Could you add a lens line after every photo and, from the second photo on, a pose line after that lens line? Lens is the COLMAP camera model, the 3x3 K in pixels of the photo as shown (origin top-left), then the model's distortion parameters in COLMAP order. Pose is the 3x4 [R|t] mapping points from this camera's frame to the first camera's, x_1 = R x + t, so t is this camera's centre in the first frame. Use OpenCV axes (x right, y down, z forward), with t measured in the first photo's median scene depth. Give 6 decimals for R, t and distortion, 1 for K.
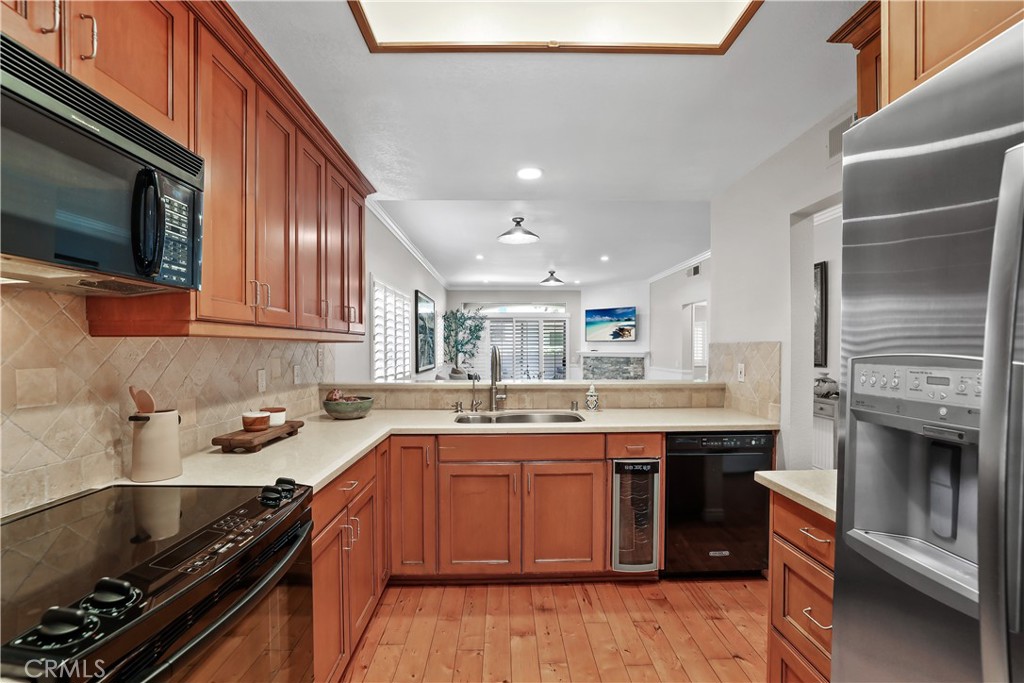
lens RADIAL K [[445.8, 0, 512.0], [0, 445.8, 341.5], [0, 0, 1]] dist [-0.022919, -0.000070]
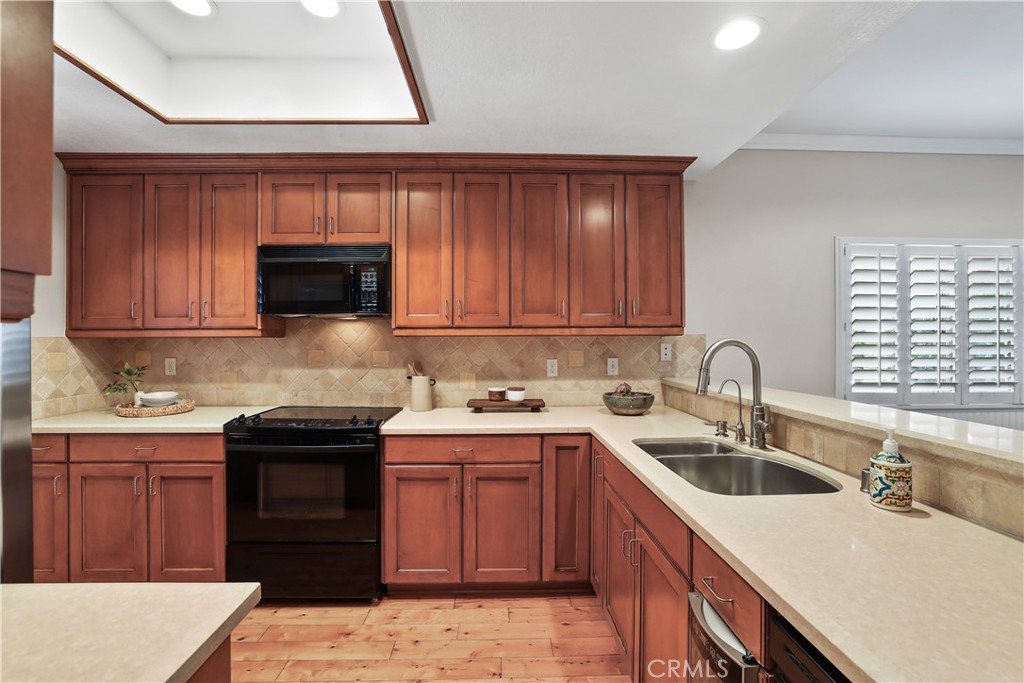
lens RADIAL K [[445.8, 0, 512.0], [0, 445.8, 341.5], [0, 0, 1]] dist [-0.022919, -0.000070]
pose [[0.012282, 0.001697, -0.999923, 1.237650], [0.019091, 0.999816, 0.001932, 0.015526], [0.999742, -0.019113, 0.012247, 1.487548]]
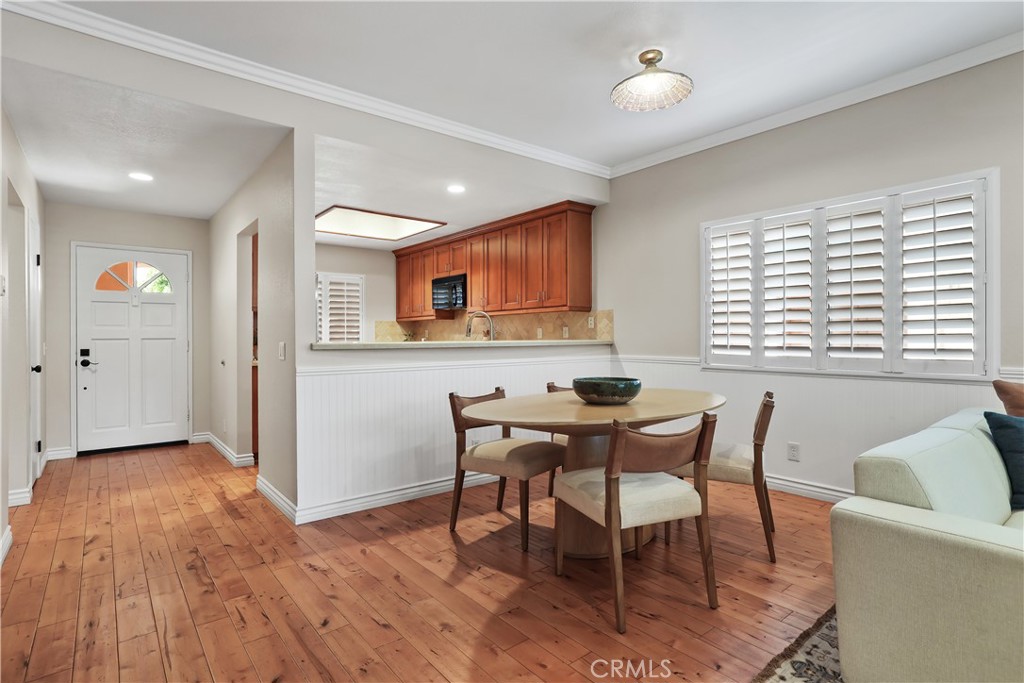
lens RADIAL K [[515.8, 0, 512.0], [0, 515.8, 341.5], [0, 0, 1]] dist [-0.000582, -0.000136]
pose [[-0.791655, 0.004245, -0.610954, 1.860498], [0.011190, 0.999909, -0.007553, 0.251643], [0.610866, -0.012816, -0.791630, 4.990641]]
